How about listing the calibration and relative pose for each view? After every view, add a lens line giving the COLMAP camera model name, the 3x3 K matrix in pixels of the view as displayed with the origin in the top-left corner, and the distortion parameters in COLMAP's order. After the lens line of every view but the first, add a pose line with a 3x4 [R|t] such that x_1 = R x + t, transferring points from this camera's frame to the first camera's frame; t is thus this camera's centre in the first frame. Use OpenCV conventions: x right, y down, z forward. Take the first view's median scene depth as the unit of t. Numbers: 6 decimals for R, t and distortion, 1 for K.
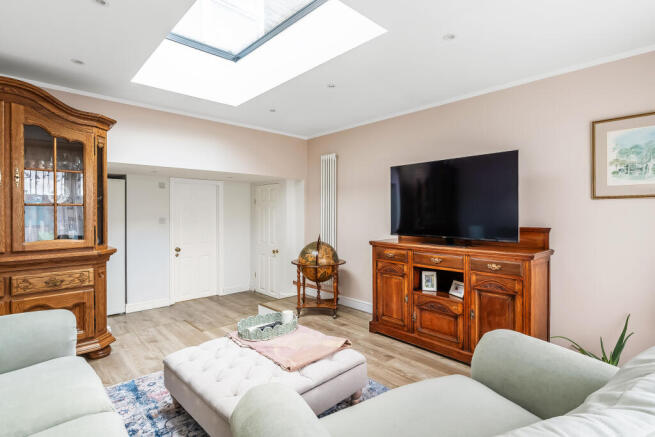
lens RADIAL K [[325.7, 0, 328.2], [0, 325.7, 215.5], [0, 0, 1]] dist [0.001829, -0.000036]
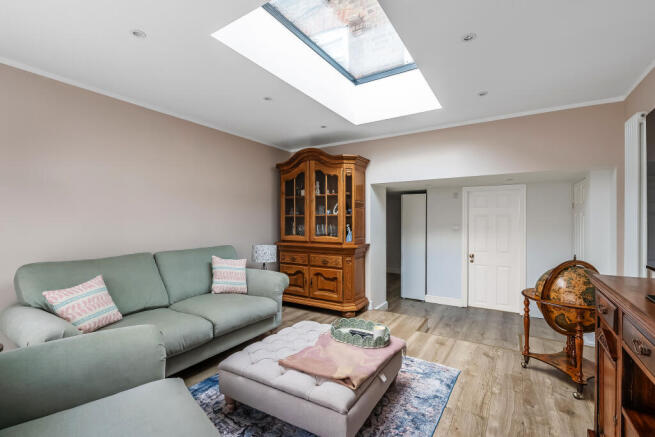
lens RADIAL K [[290.9, 0, 328.1], [0, 290.9, 221.2], [0, 0, 1]] dist [-0.001517, -0.000268]
pose [[0.259247, 0.002036, -0.965809, 0.463702], [-0.007863, 0.999969, -0.000003, -0.002629], [0.965779, 0.007595, 0.259255, 0.475547]]
